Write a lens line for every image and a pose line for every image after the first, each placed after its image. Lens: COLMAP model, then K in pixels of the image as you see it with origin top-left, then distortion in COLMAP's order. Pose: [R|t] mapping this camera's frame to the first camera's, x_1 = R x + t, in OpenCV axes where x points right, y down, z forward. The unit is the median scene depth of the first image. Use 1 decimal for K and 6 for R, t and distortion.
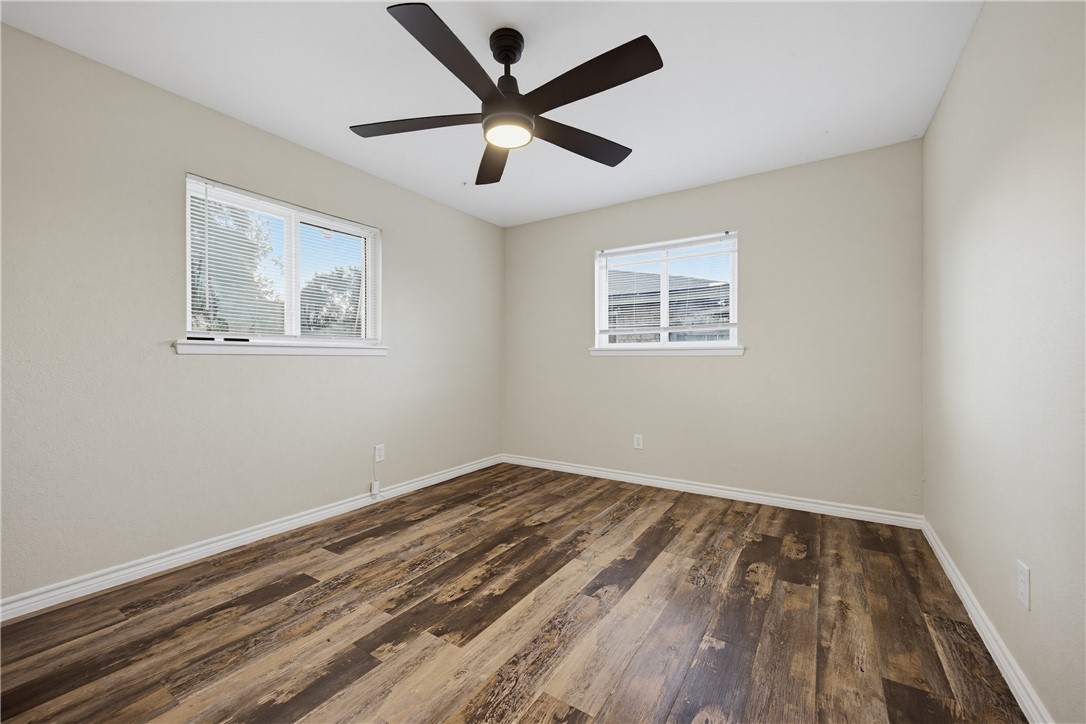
lens RADIAL K [[426.9, 0, 539.2], [0, 426.9, 361.0], [0, 0, 1]] dist [0.002252, 0.000330]
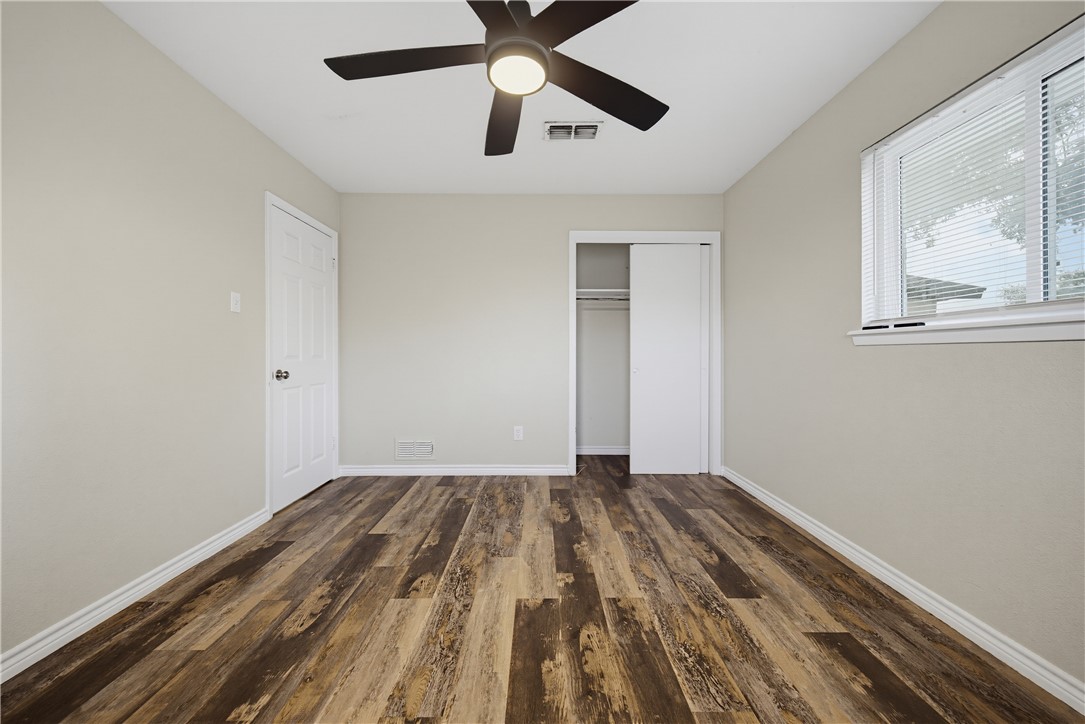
lens RADIAL K [[402.6, 0, 538.2], [0, 402.6, 354.5], [0, 0, 1]] dist [0.005681, -0.000244]
pose [[-0.833301, 0.003421, -0.552809, 0.319892], [0.001606, 0.999992, 0.003768, -0.000405], [0.552818, 0.002252, -0.833299, 1.659671]]
